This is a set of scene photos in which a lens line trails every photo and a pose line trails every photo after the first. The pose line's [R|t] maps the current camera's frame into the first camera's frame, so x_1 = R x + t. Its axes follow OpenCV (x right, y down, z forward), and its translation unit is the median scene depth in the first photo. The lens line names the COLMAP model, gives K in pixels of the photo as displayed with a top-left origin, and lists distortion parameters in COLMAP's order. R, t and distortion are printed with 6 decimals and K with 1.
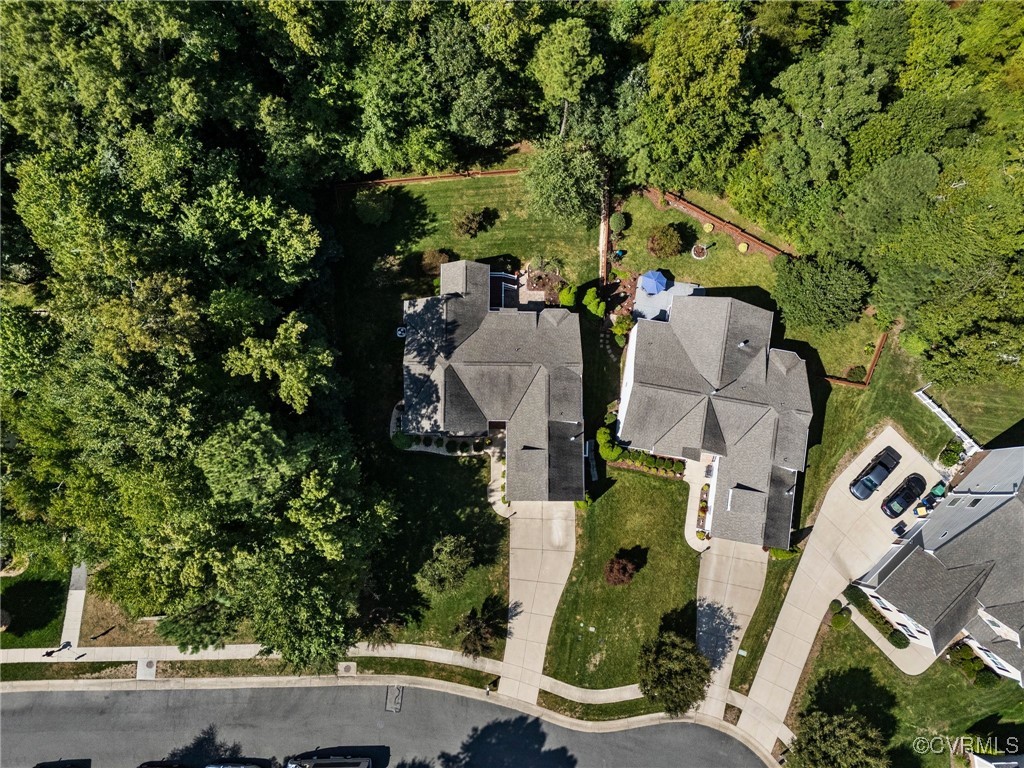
lens RADIAL K [[752.9, 0, 510.0], [0, 752.9, 379.8], [0, 0, 1]] dist [0.047796, -0.040548]
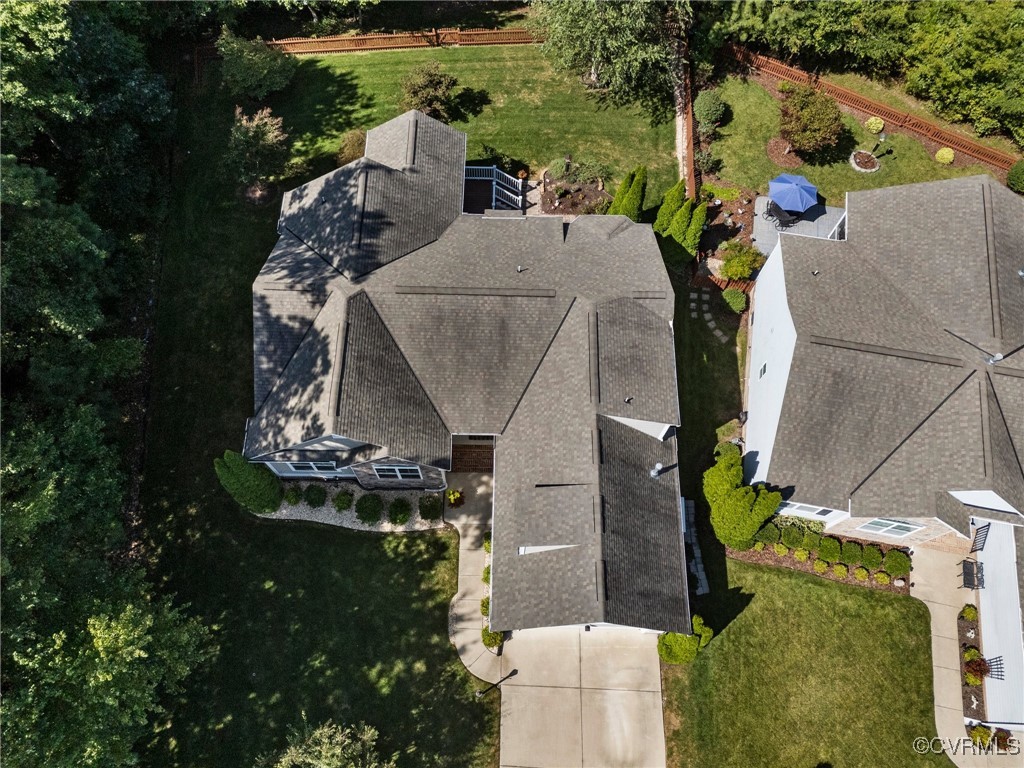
lens RADIAL K [[752.9, 0, 515.1], [0, 752.9, 387.0], [0, 0, 1]] dist [0.047796, -0.040548]
pose [[0.999963, 0.004015, -0.007561, 0.009647], [-0.005764, 0.968749, -0.247976, 0.128311], [0.006329, 0.248011, 0.968737, 0.561233]]
